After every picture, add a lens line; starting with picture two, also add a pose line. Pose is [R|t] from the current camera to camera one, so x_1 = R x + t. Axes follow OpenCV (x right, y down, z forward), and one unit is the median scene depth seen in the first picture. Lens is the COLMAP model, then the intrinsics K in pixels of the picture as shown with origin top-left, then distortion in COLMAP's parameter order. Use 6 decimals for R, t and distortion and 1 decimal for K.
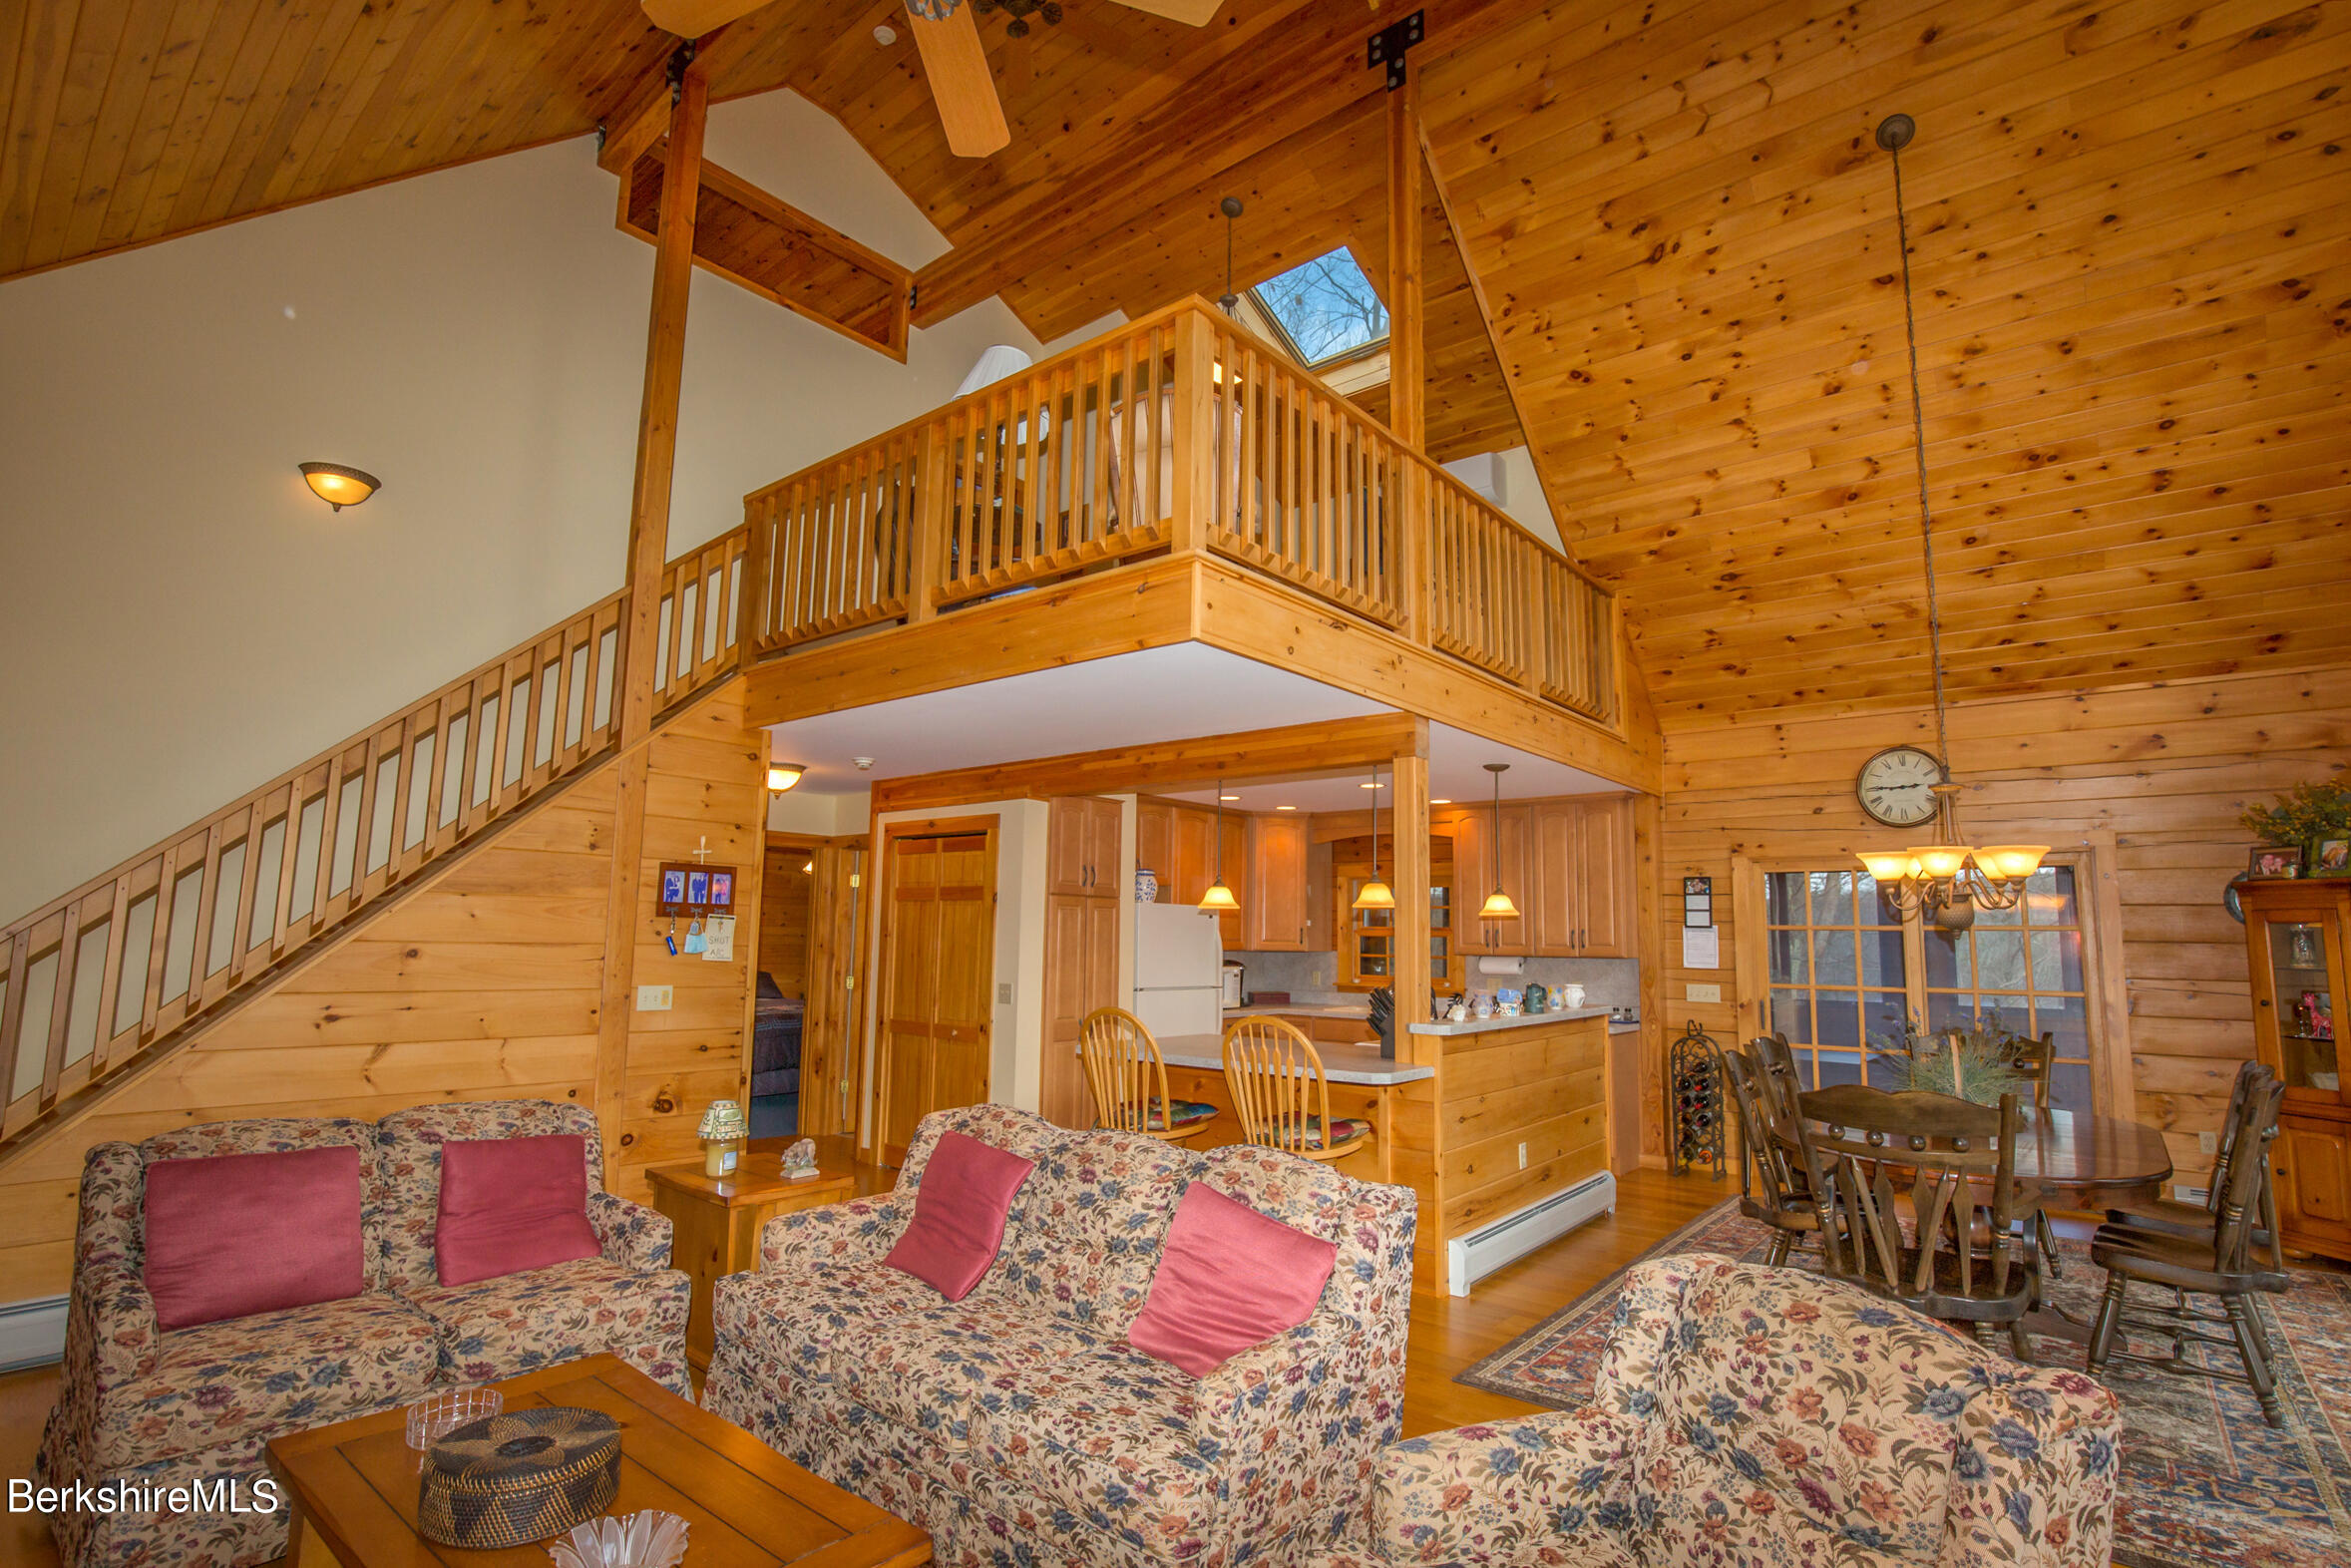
lens RADIAL K [[1079.4, 0, 1209.5], [0, 1079.4, 799.0], [0, 0, 1]] dist [-0.033826, 0.005166]
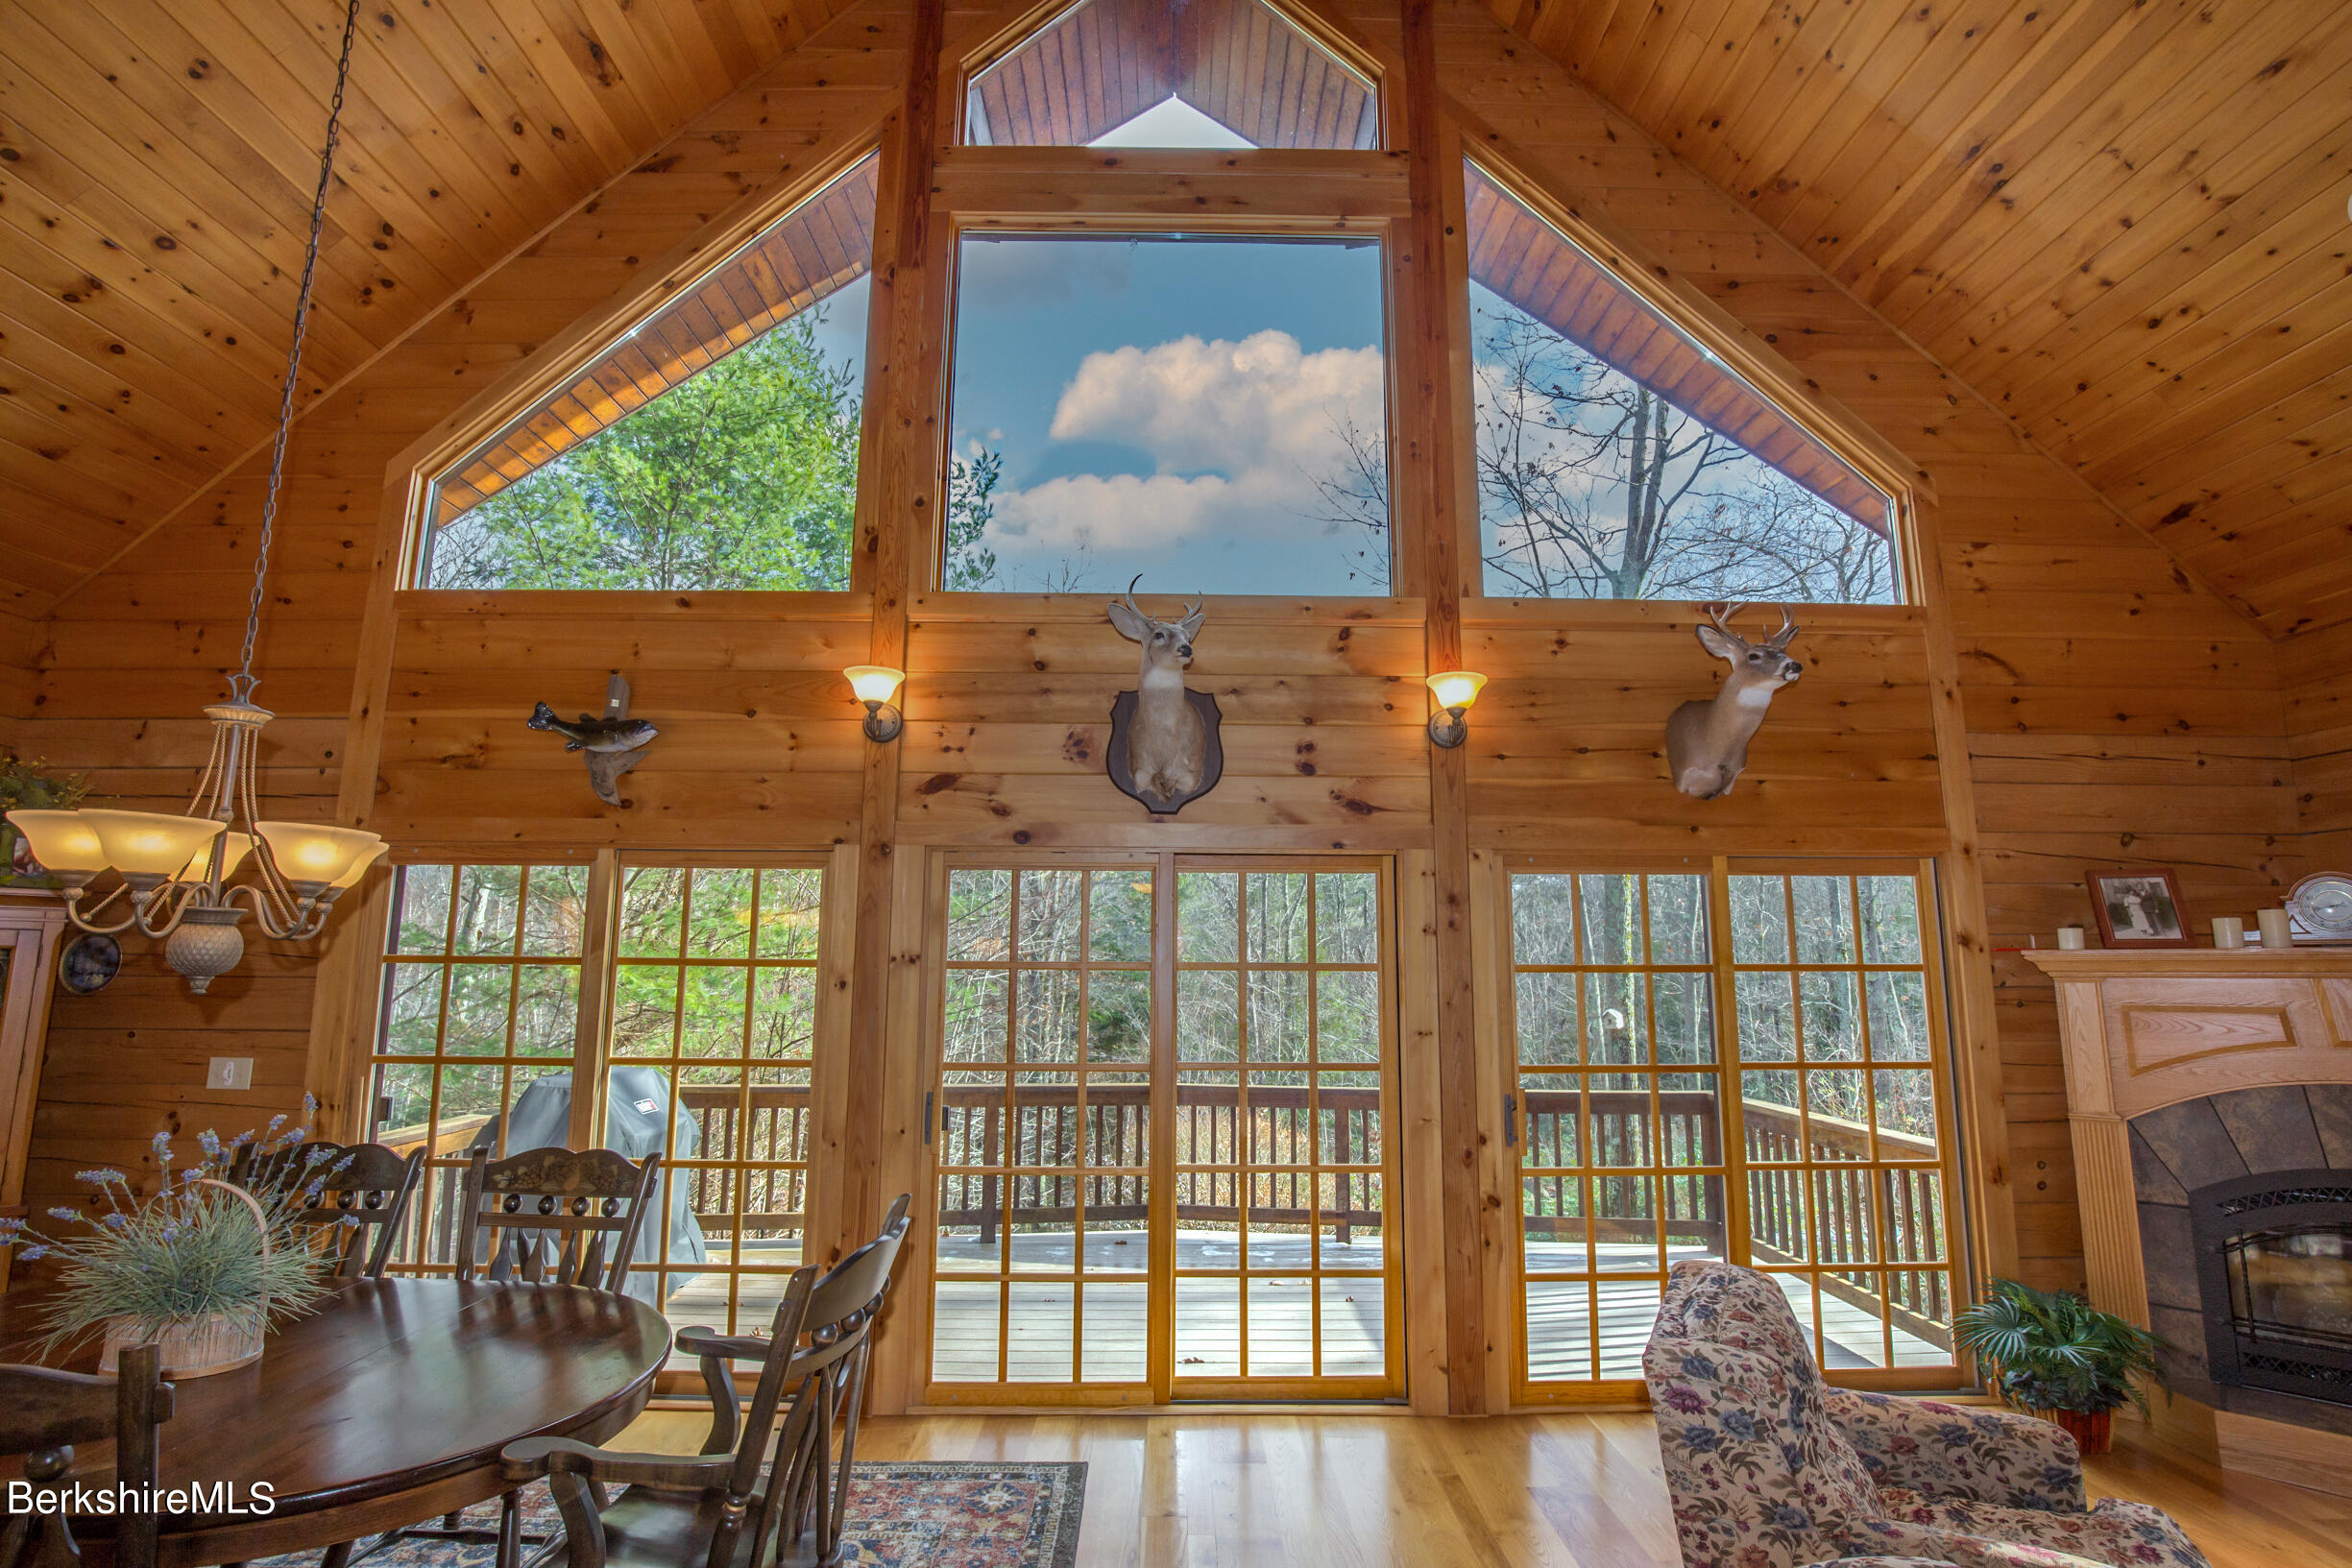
lens RADIAL K [[1079.7, 0, 1185.9], [0, 1079.7, 792.2], [0, 0, 1]] dist [-0.033826, 0.005166]
pose [[-0.646113, 0.100028, 0.756659, -0.021316], [-0.113797, 0.967669, -0.225095, 0.069503], [-0.754711, -0.231542, -0.613840, 0.714878]]
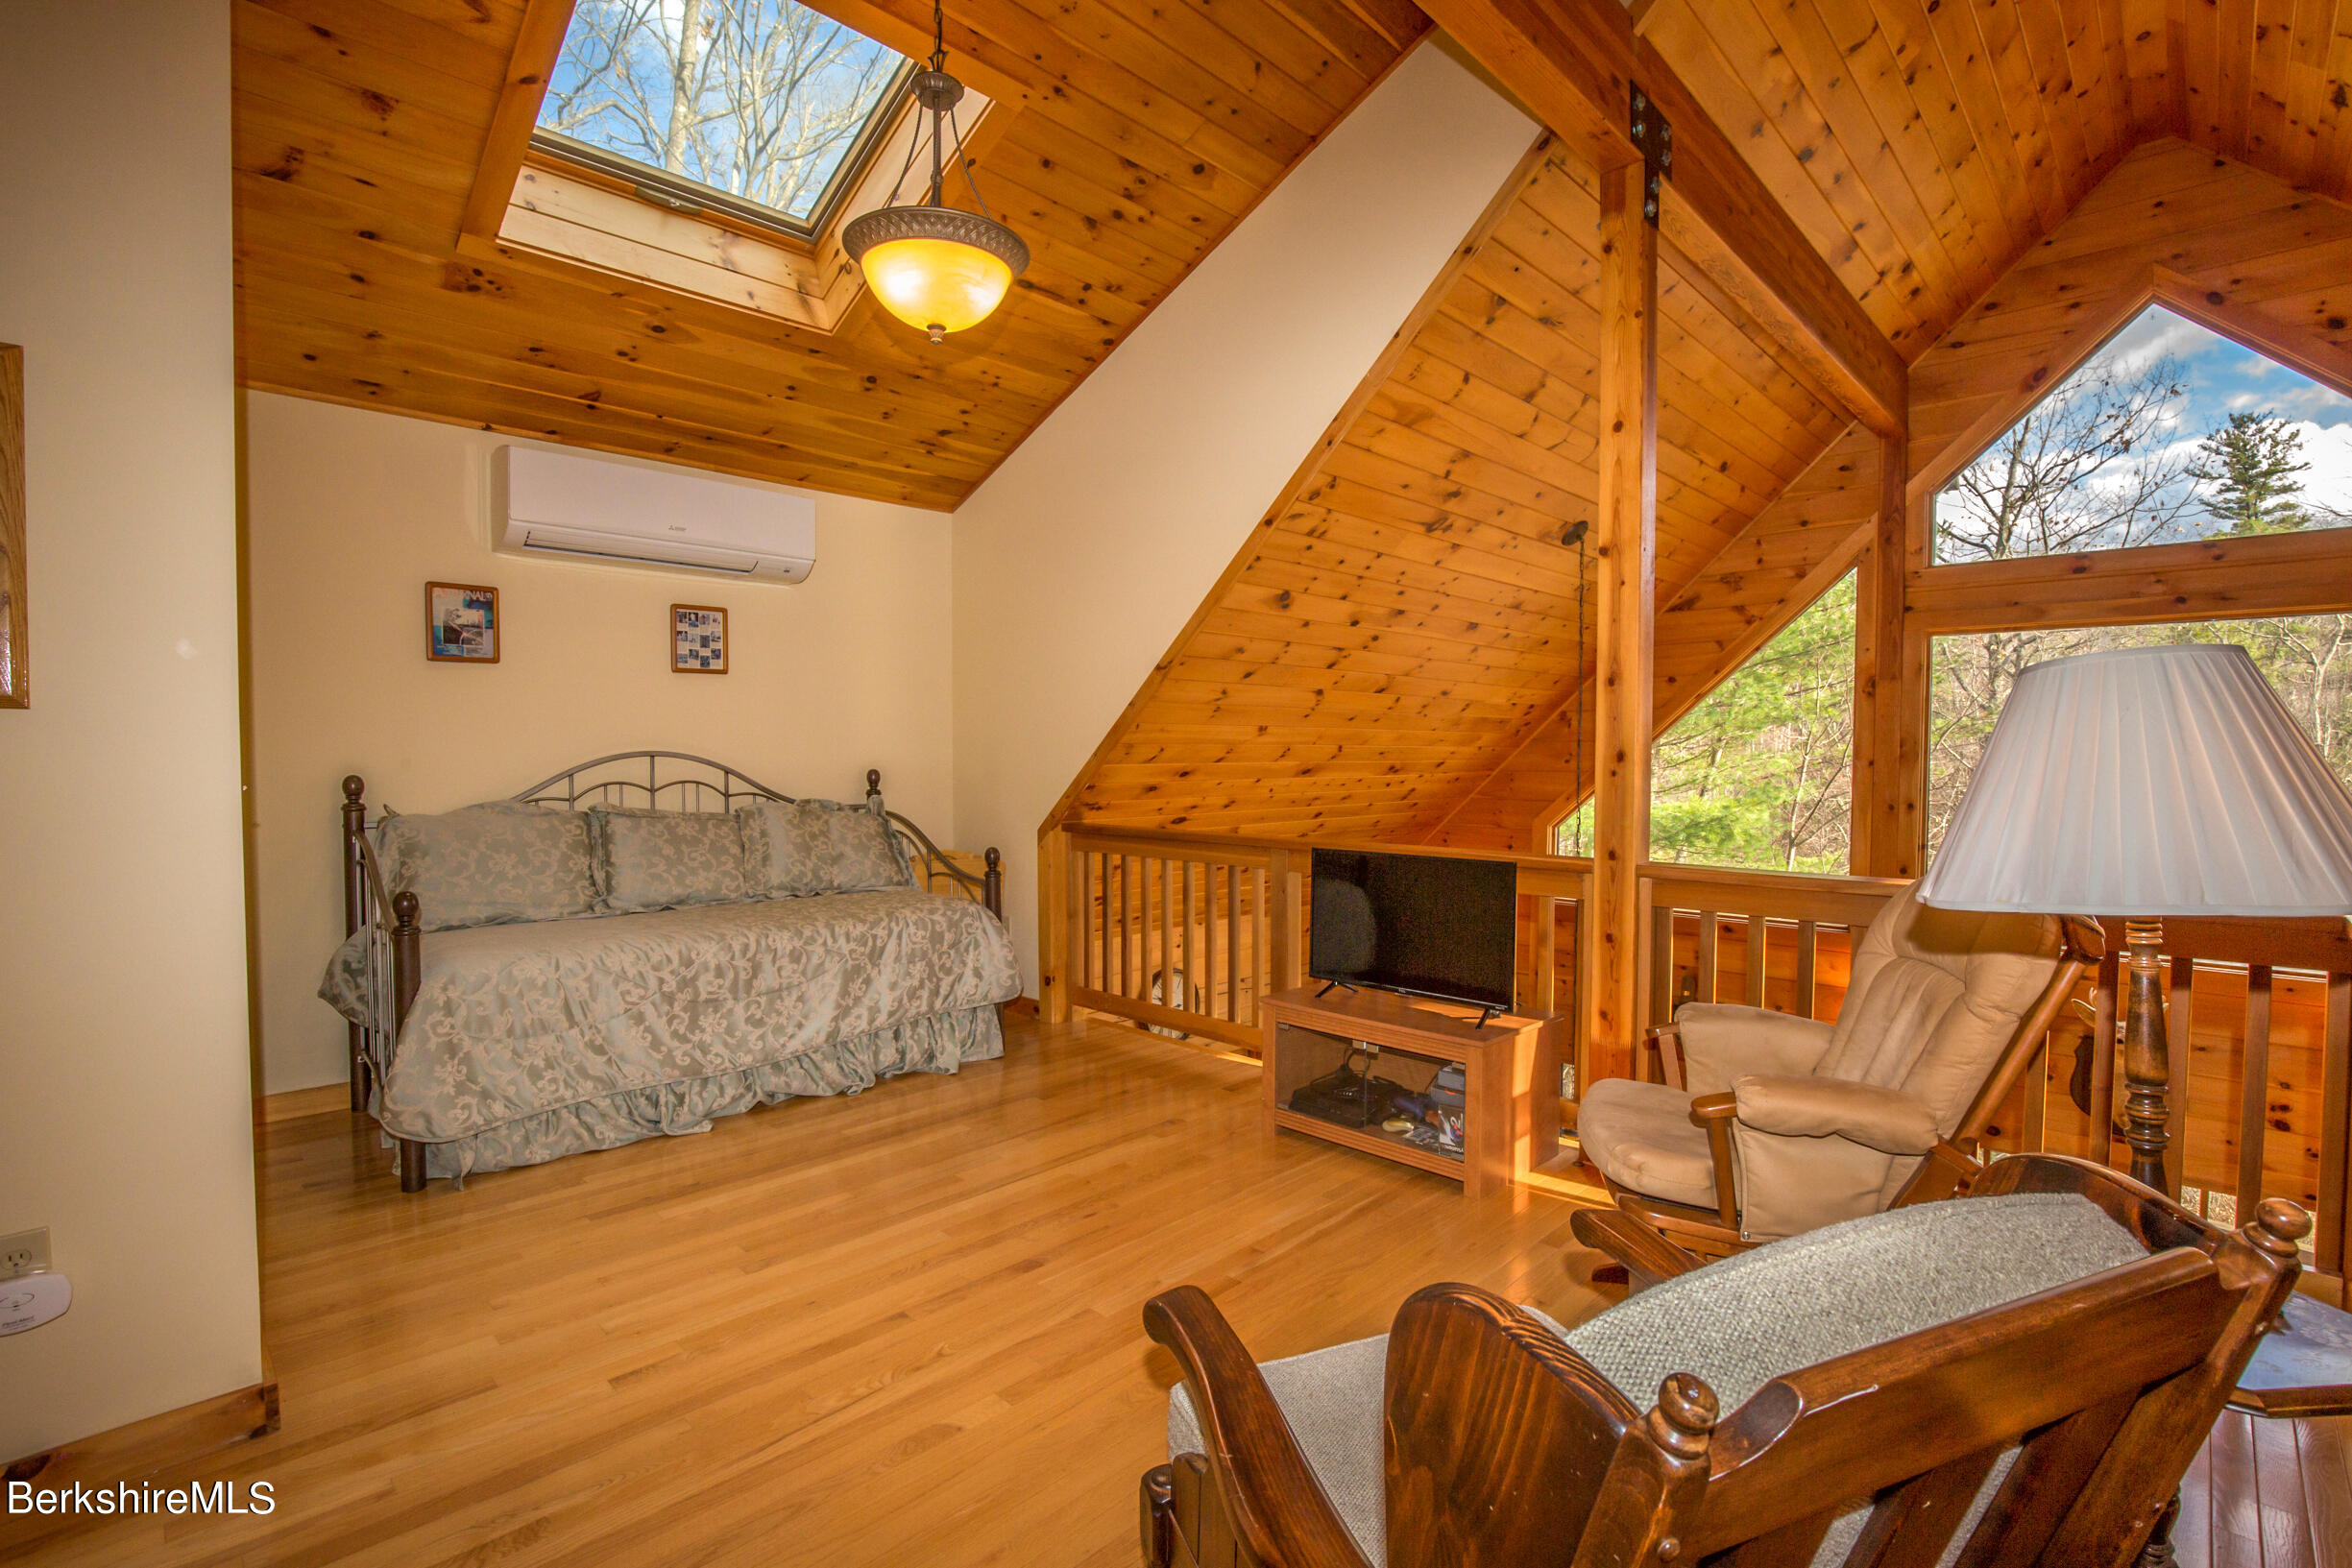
lens RADIAL K [[1079.7, 0, 1181.9], [0, 1079.7, 784.3], [0, 0, 1]] dist [-0.033826, 0.005166]
pose [[0.083438, -0.053139, 0.995095, -0.413547], [-0.128162, 0.989712, 0.063598, -0.323952], [-0.988237, -0.132840, 0.075769, 1.051129]]
